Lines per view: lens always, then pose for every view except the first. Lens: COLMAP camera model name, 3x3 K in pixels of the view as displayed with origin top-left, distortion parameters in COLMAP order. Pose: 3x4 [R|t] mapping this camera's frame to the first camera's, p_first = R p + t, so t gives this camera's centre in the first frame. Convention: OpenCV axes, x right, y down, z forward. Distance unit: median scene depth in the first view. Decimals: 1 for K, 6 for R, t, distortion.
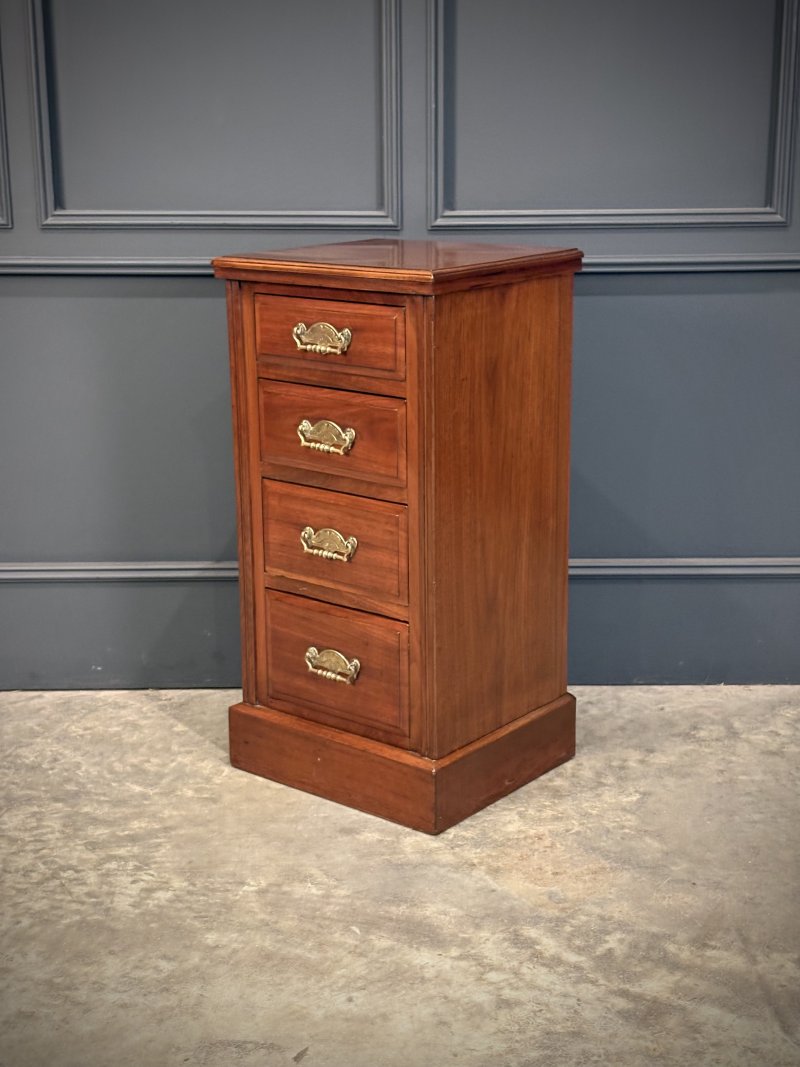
lens RADIAL K [[1716.5, 0, 405.8], [0, 1716.5, 490.1], [0, 0, 1]] dist [0.008513, 0.000000]
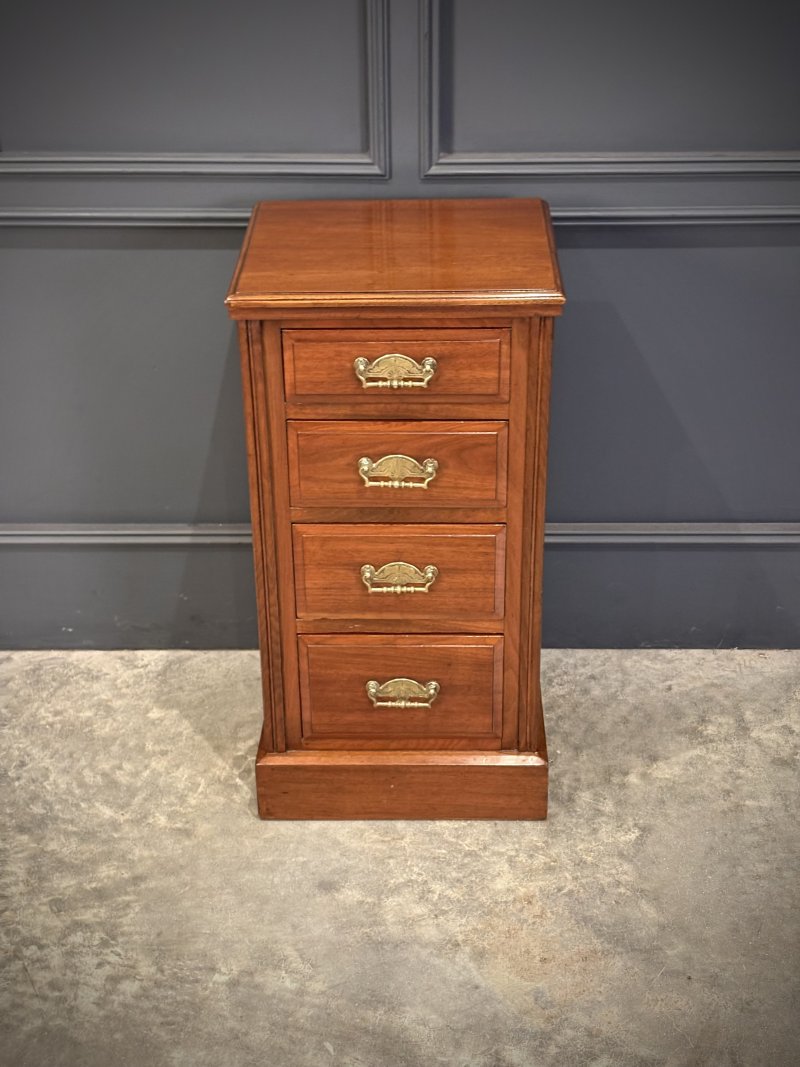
lens RADIAL K [[1716.5, 0, 406.6], [0, 1716.5, 531.5], [0, 0, 1]] dist [0.008513, 0.000000]
pose [[0.999868, 0.006423, -0.014922, 0.023670], [-0.002314, 0.965479, 0.260471, -0.244257], [0.016080, -0.260402, 0.965366, 0.142147]]
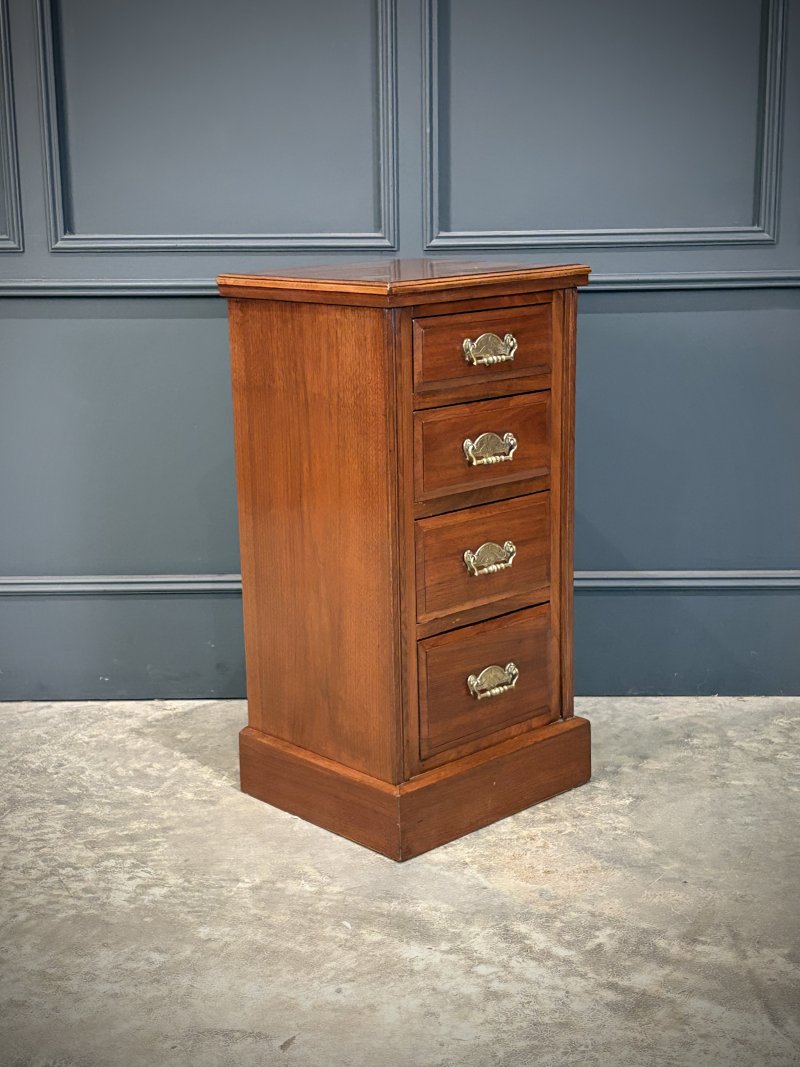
lens RADIAL K [[1631.1, 0, 376.8], [0, 1631.1, 485.6], [0, 0, 1]] dist [0.020713, 0.000000]
pose [[0.999555, -0.003152, -0.029658, 0.015994], [0.002033, 0.999288, -0.037684, 0.031726], [0.029756, 0.037607, 0.998849, 0.030228]]
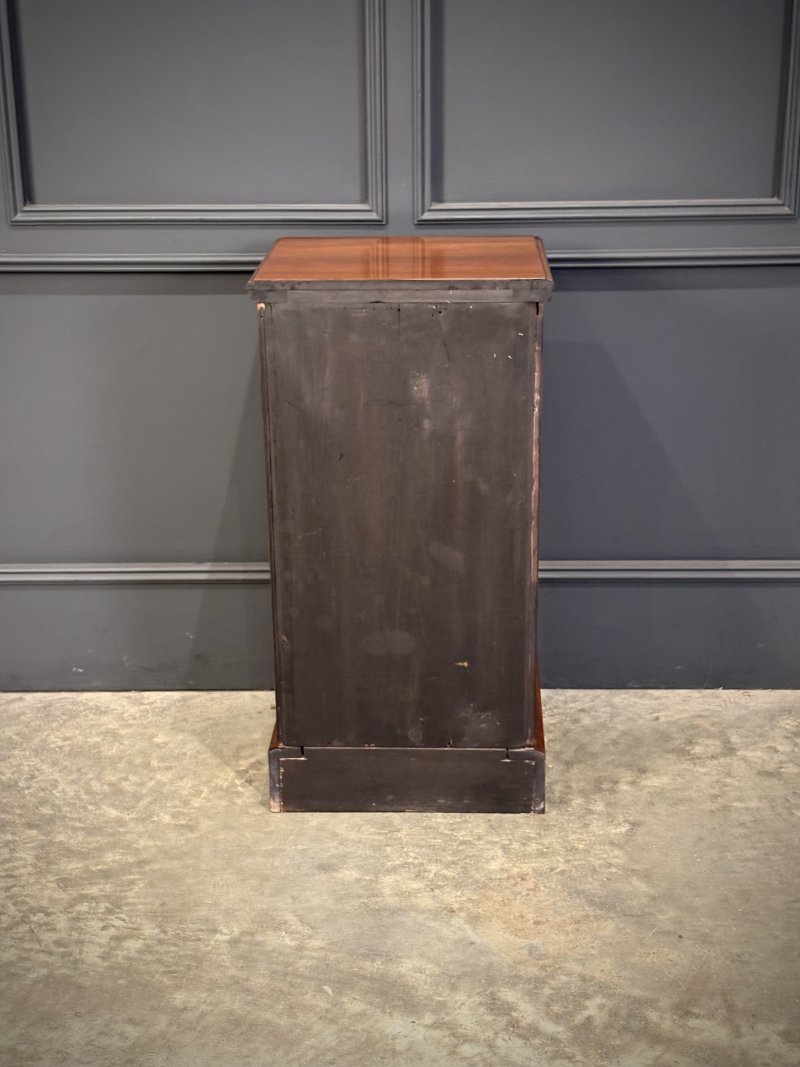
lens RADIAL K [[1716.5, 0, 375.2], [0, 1716.5, 500.8], [0, 0, 1]] dist [0.008513, 0.000000]
pose [[0.999510, 0.001024, -0.031280, 0.025225], [0.001457, 0.996860, 0.079174, -0.088352], [0.031263, -0.079181, 0.996370, 0.048846]]
